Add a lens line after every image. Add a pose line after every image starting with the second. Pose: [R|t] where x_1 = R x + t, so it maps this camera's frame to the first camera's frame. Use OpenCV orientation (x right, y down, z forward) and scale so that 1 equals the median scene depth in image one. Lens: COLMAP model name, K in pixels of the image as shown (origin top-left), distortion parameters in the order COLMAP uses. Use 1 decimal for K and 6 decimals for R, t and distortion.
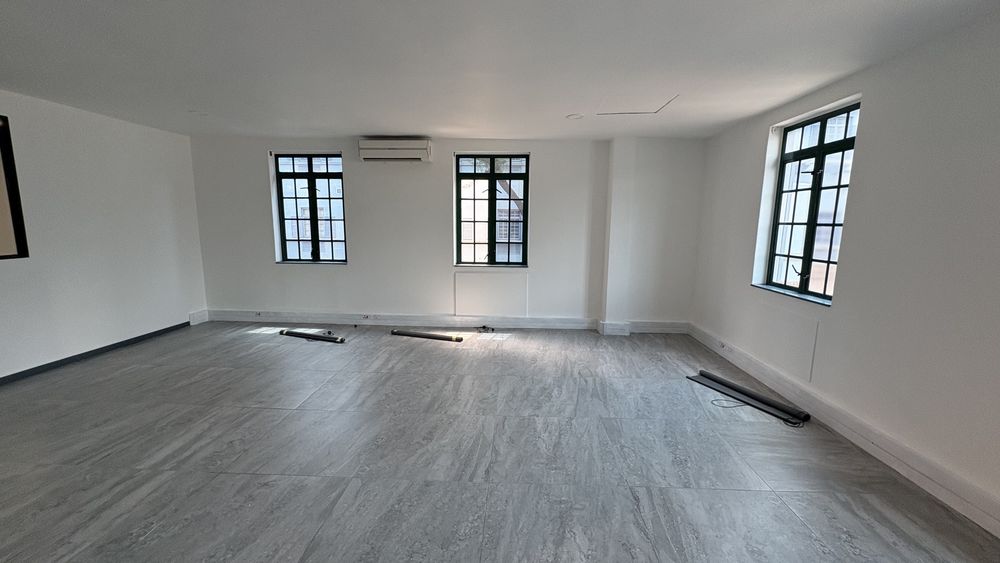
lens RADIAL K [[401.9, 0, 500.0], [0, 401.9, 281.5], [0, 0, 1]] dist [0.000121, 0.000416]
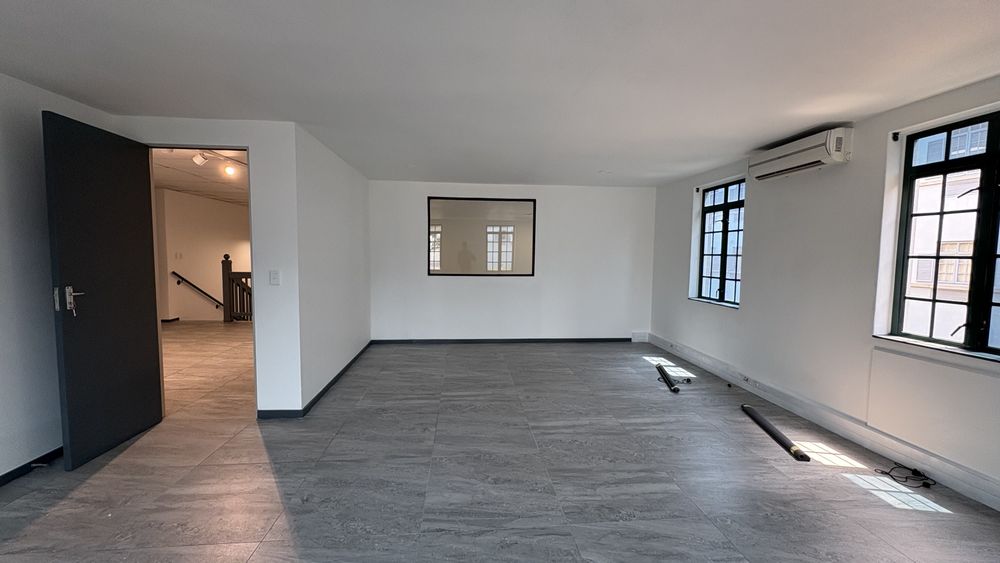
lens RADIAL K [[401.9, 0, 500.0], [0, 401.9, 281.5], [0, 0, 1]] dist [0.000121, 0.000416]
pose [[0.125939, 0.059402, -0.990258, 0.418485], [-0.155124, 0.987106, 0.039484, -0.063133], [0.979835, 0.148640, 0.133530, 0.468085]]
